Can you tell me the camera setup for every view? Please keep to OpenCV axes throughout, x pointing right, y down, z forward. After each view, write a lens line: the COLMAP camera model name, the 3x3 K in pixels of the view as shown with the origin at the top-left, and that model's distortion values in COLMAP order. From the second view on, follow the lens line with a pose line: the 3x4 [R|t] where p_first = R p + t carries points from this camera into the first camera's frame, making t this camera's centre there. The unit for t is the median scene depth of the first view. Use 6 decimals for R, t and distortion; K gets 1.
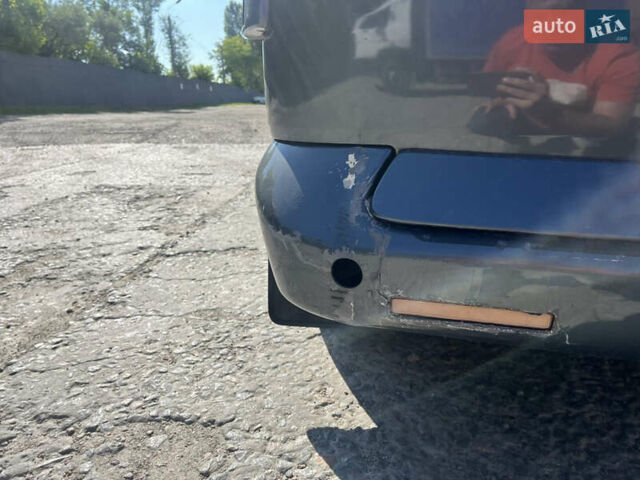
lens RADIAL K [[487.9, 0, 320.0], [0, 487.9, 240.0], [0, 0, 1]] dist [0.101611, -0.138529]
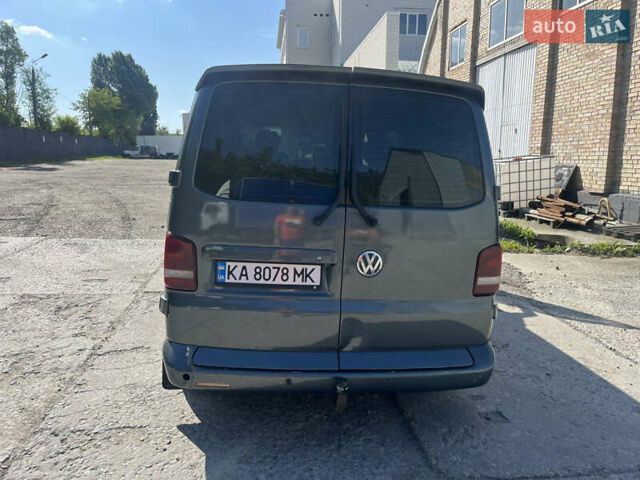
lens RADIAL K [[487.9, 0, 320.0], [0, 487.9, 240.0], [0, 0, 1]] dist [0.101611, -0.138529]
pose [[0.968683, -0.000400, 0.248301, 0.025234], [0.024661, 0.995209, -0.094606, -0.151487], [-0.247073, 0.097766, 0.964052, -0.790558]]
